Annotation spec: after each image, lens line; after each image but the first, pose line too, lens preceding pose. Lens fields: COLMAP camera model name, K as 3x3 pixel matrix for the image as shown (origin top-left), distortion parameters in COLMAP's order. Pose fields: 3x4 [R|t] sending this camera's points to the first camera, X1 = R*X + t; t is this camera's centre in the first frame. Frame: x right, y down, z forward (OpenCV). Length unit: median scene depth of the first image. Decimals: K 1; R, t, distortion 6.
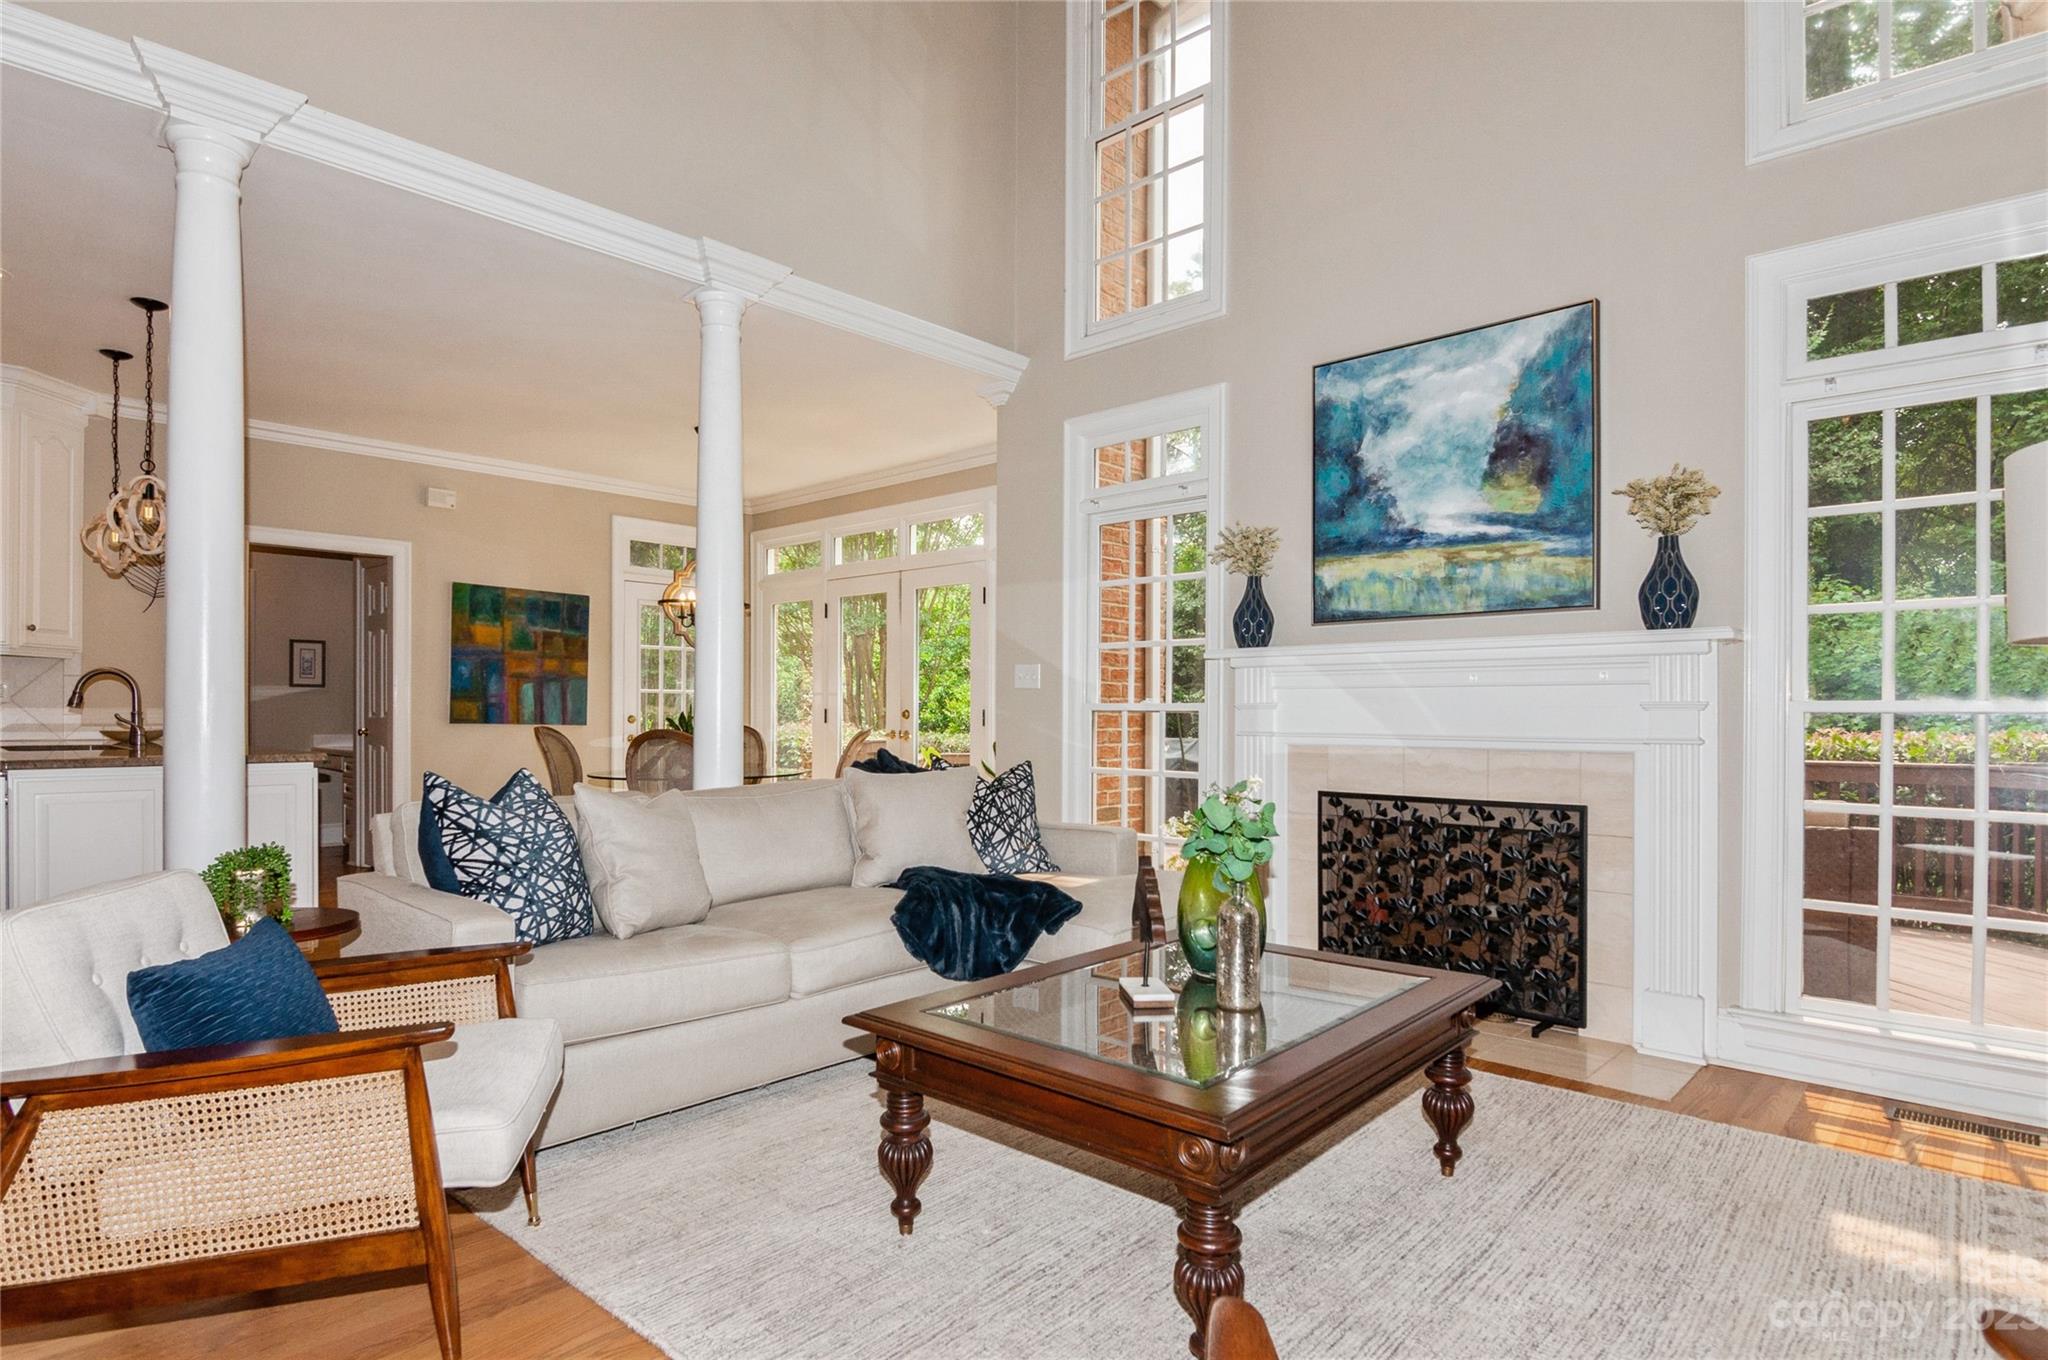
lens RADIAL K [[1077.7, 0, 1028.1], [0, 1077.7, 712.0], [0, 0, 1]] dist [0.000726, -0.014761]
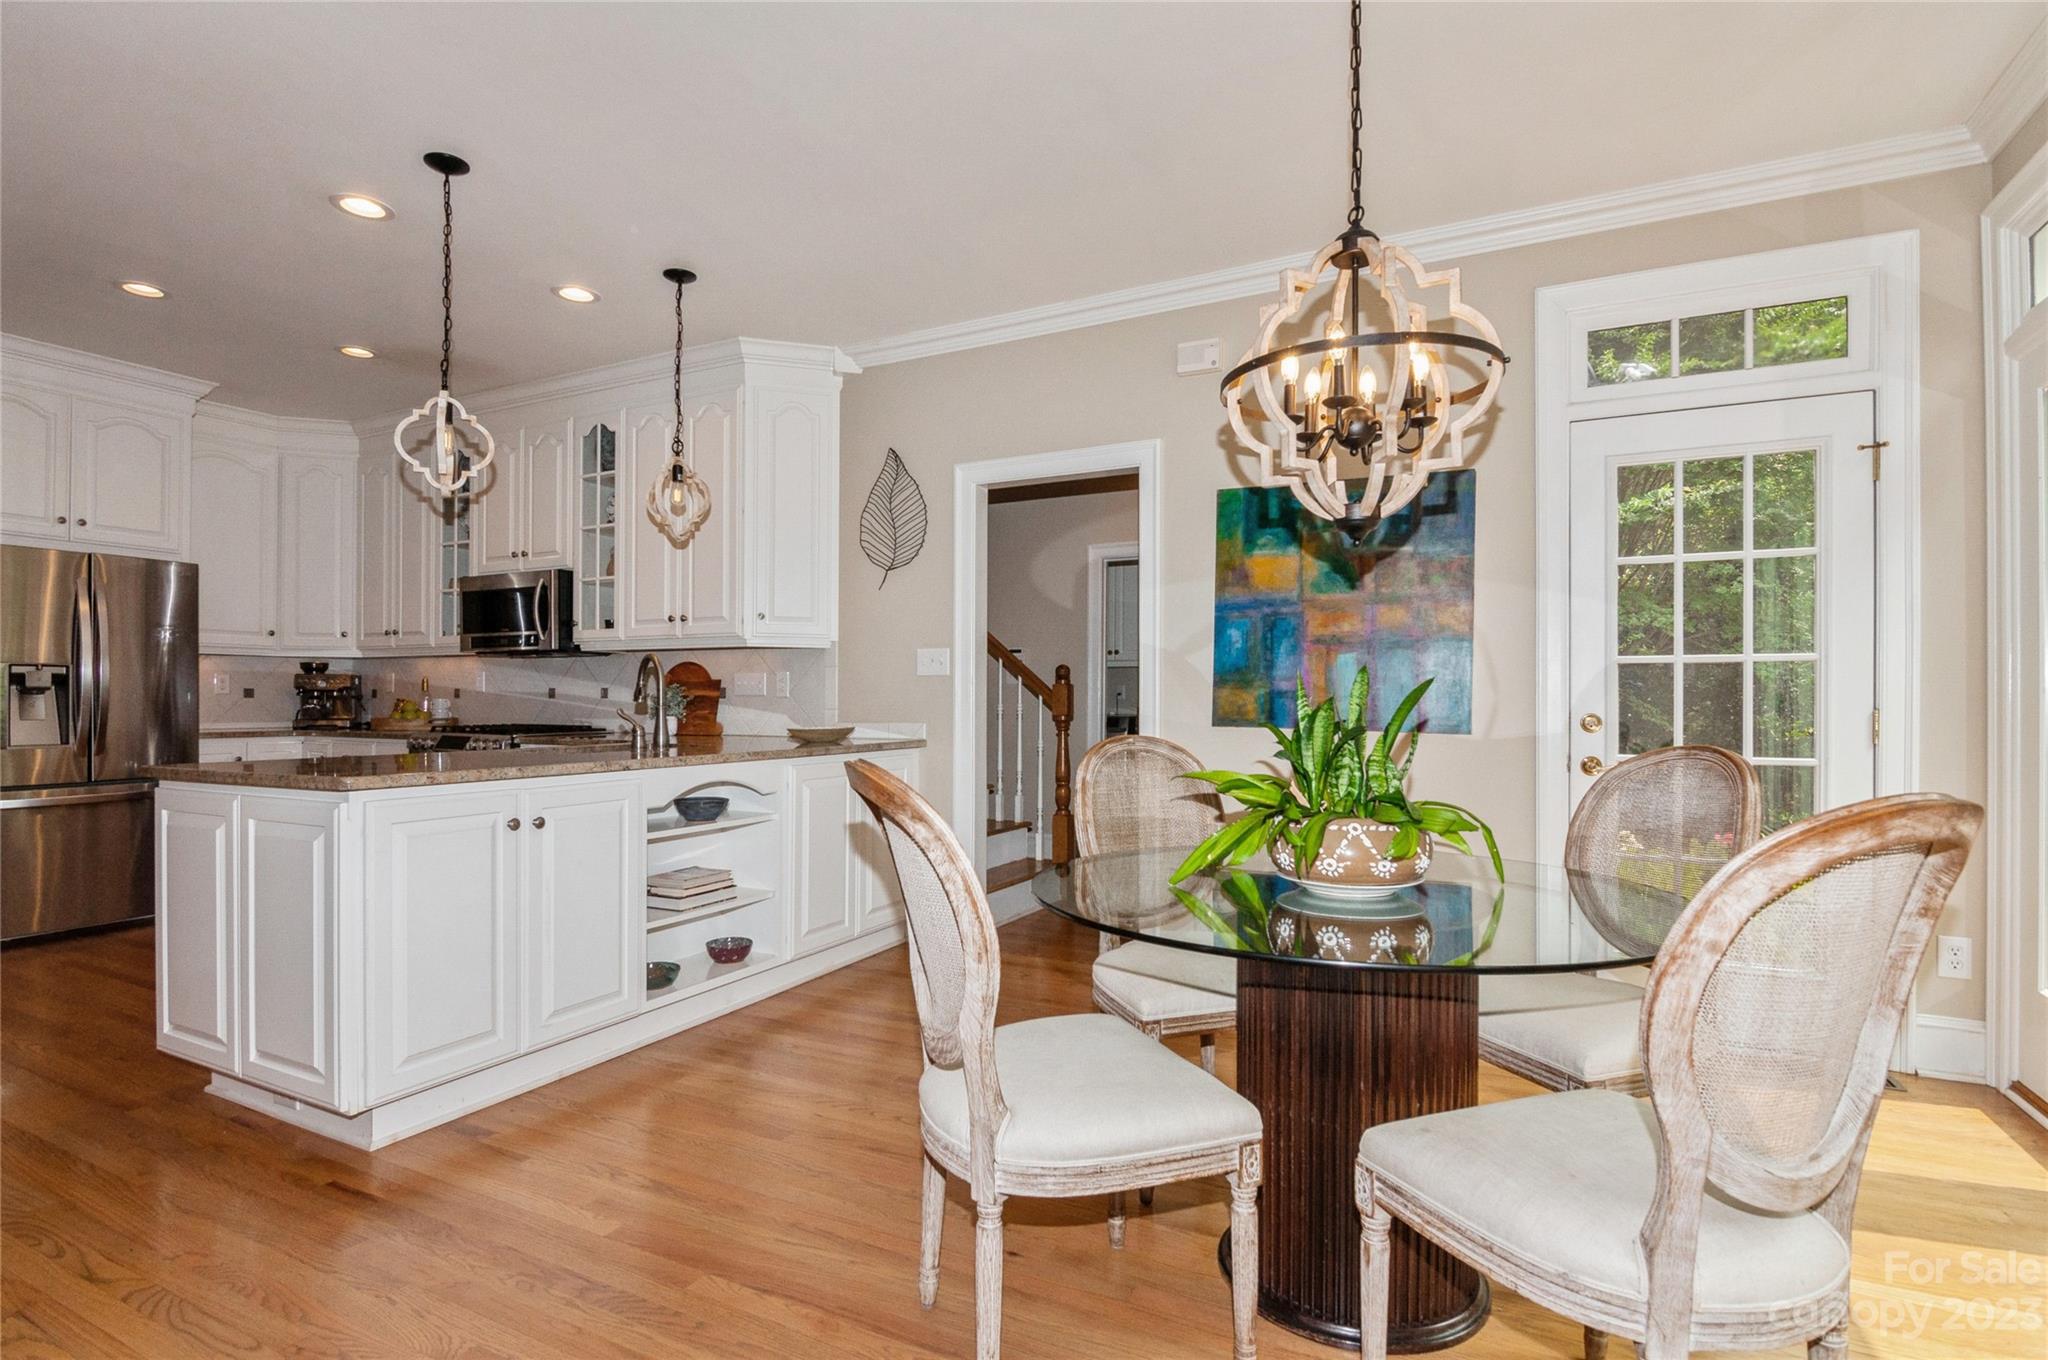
lens RADIAL K [[991.9, 0, 1016.5], [0, 991.9, 687.3], [0, 0, 1]] dist [-0.005853, -0.002421]
pose [[0.261487, -0.019031, -0.965019, -0.067659], [0.000226, 0.999807, -0.019656, 0.000433], [0.965207, 0.004922, 0.261441, 1.483348]]
